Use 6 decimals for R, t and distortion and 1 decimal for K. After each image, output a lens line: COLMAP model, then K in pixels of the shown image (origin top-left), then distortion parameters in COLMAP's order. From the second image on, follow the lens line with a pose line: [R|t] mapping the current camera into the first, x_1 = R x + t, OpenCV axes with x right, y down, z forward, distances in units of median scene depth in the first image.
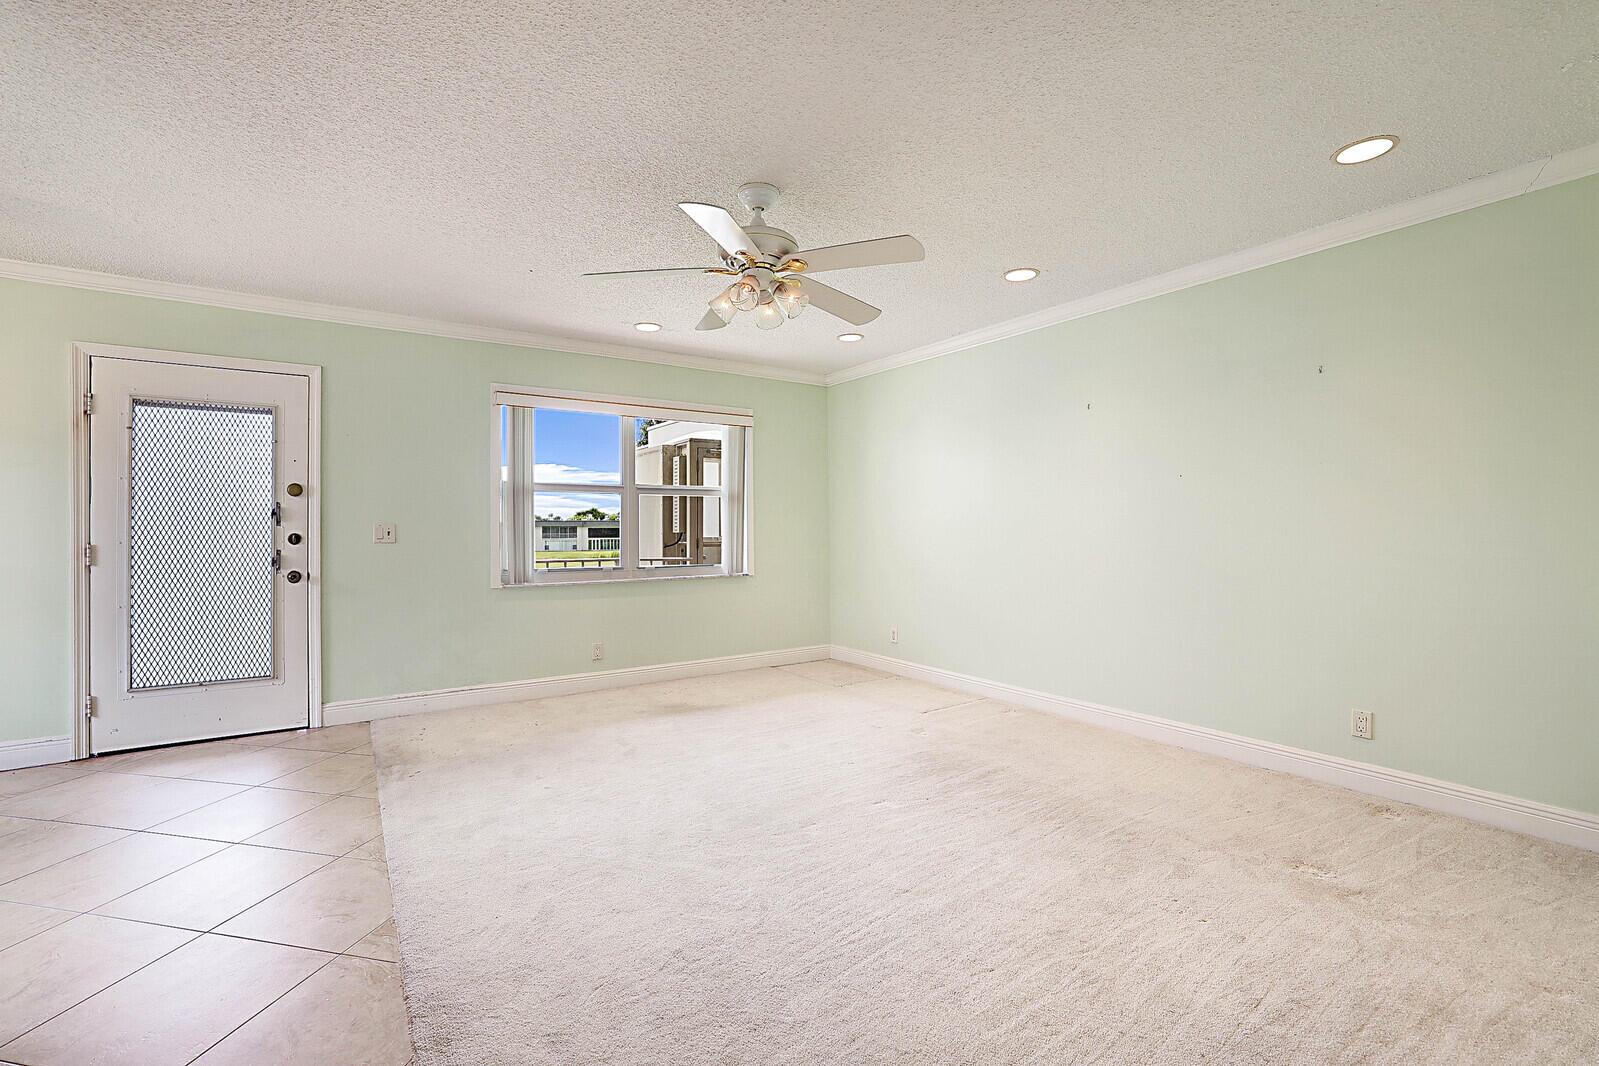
lens RADIAL K [[695.9, 0, 801.9], [0, 695.9, 529.8], [0, 0, 1]] dist [-0.051490, 0.023269]
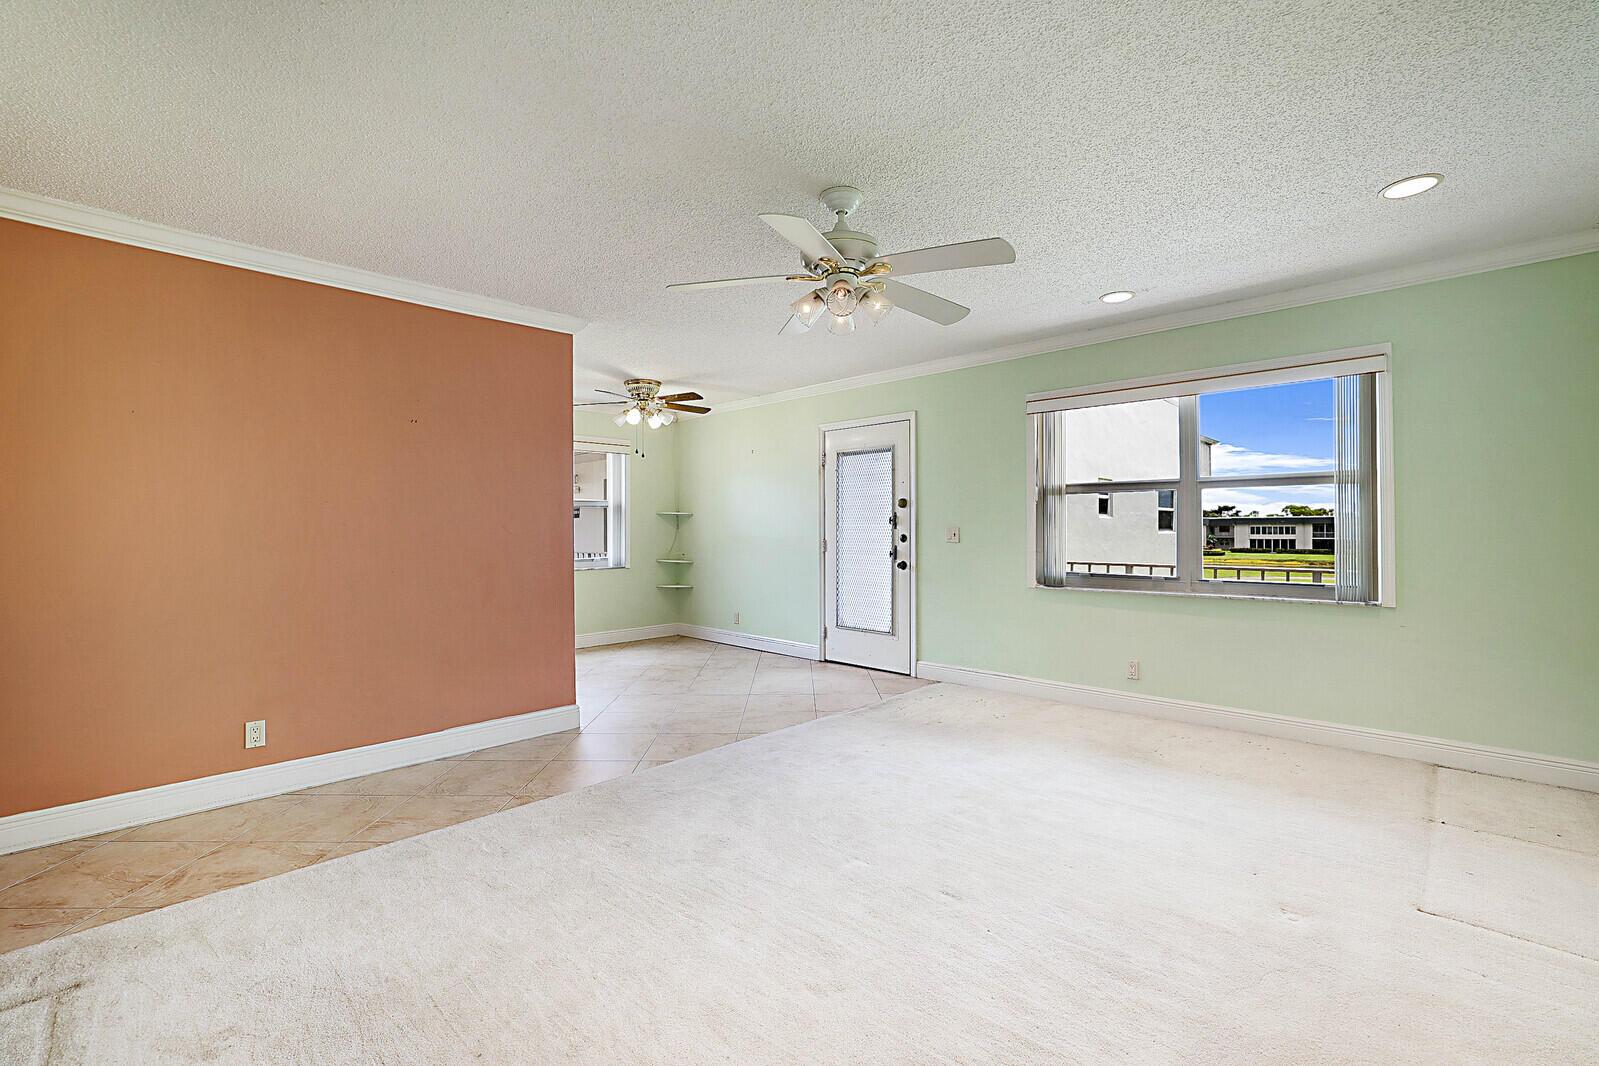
lens RADIAL K [[703.5, 0, 800.9], [0, 703.5, 529.0], [0, 0, 1]] dist [-0.000361, -0.000003]
pose [[0.204934, 0.003891, -0.978768, 0.626910], [0.000088, 0.999992, 0.003993, -0.011297], [0.978776, -0.000904, 0.204932, 0.498408]]
